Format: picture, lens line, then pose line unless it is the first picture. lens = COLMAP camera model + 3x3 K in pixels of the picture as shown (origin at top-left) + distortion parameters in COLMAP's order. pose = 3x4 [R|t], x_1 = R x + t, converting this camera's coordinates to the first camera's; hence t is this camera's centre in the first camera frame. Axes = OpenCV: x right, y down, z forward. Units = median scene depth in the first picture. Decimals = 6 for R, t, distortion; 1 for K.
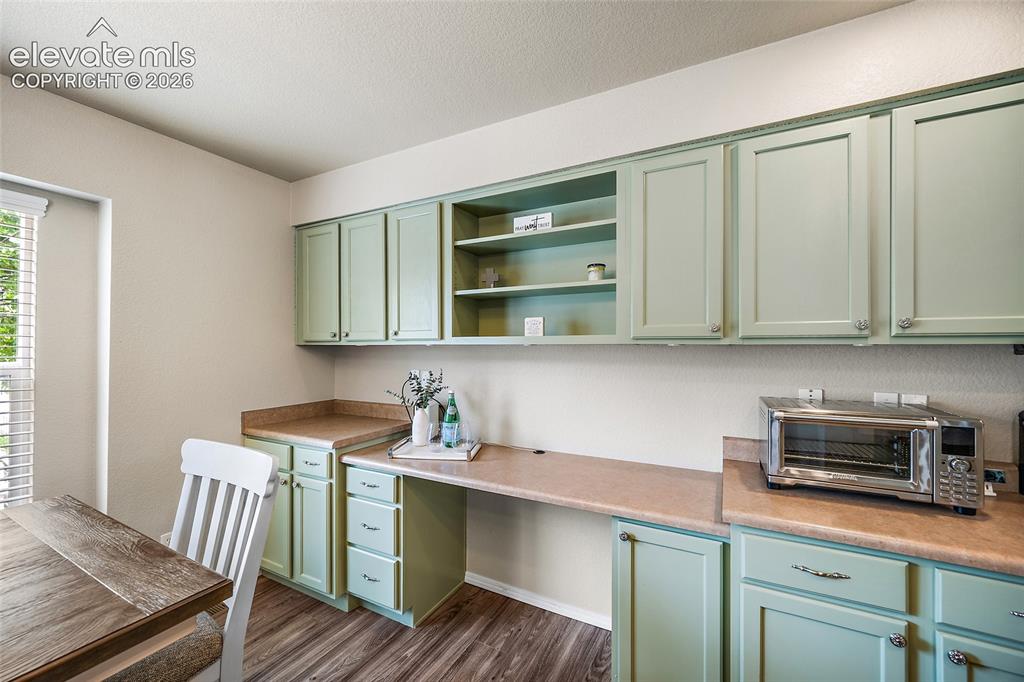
lens RADIAL K [[405.6, 0, 512.9], [0, 405.6, 342.8], [0, 0, 1]] dist [-0.002309, -0.000245]
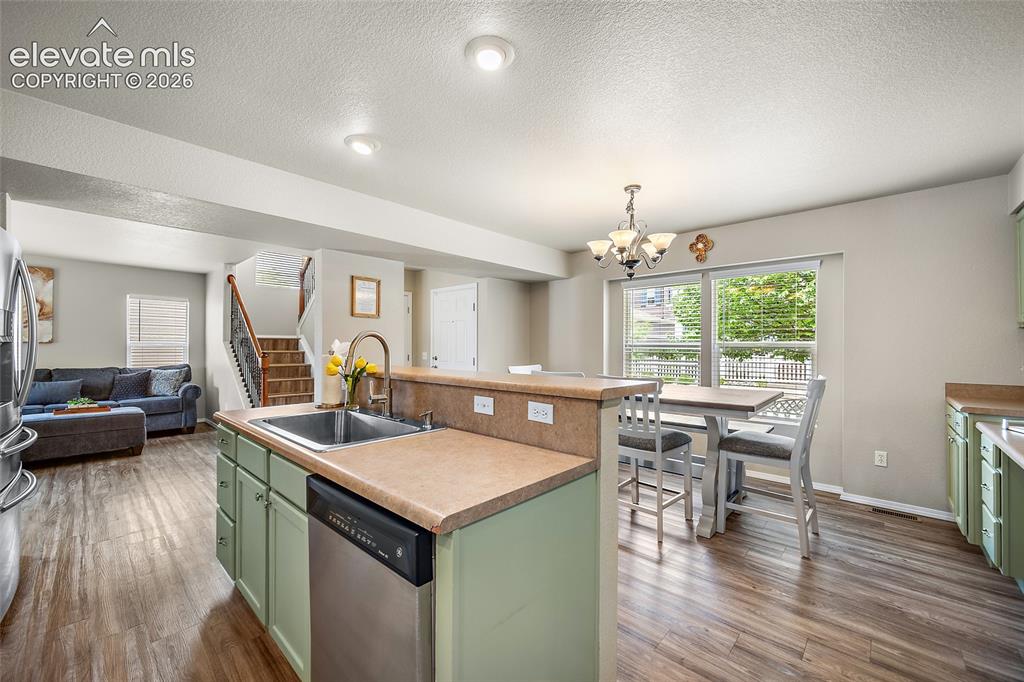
lens RADIAL K [[405.6, 0, 511.3], [0, 405.6, 345.6], [0, 0, 1]] dist [-0.002309, -0.000245]
pose [[-0.264038, -0.003926, -0.964504, 1.049369], [0.004361, 0.999977, -0.005265, 0.066227], [0.964502, -0.005597, -0.264014, 0.040635]]
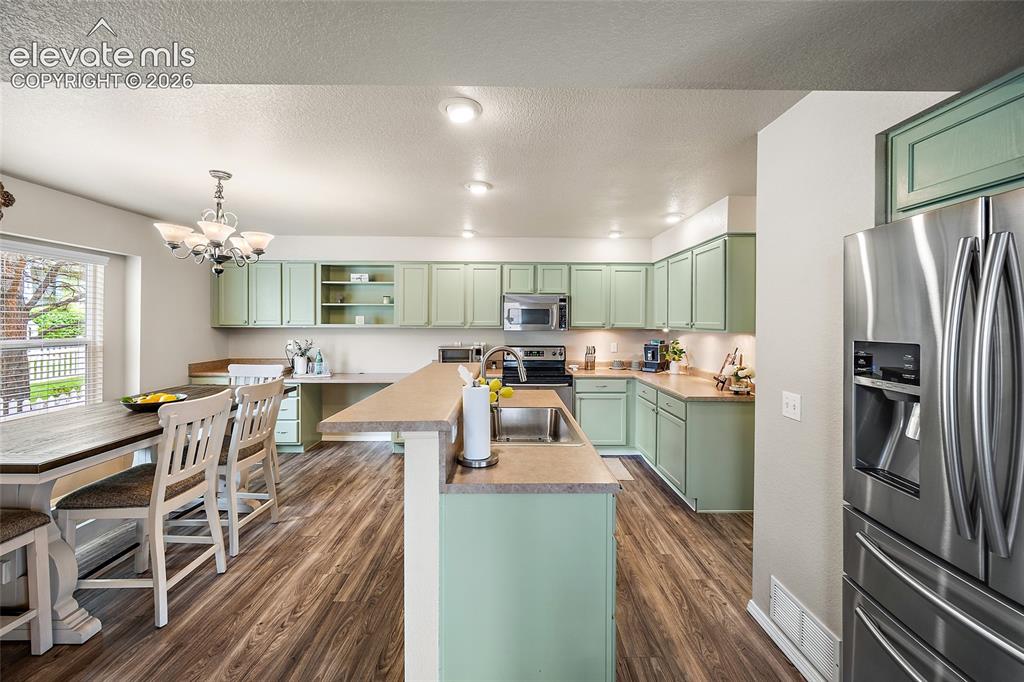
lens RADIAL K [[405.6, 0, 511.2], [0, 405.6, 323.2], [0, 0, 1]] dist [-0.002309, -0.000245]
pose [[0.880171, 0.001211, 0.474655, -0.300040], [-0.007719, 0.999901, 0.011762, -0.056325], [-0.474594, -0.014016, 0.880093, -1.546088]]
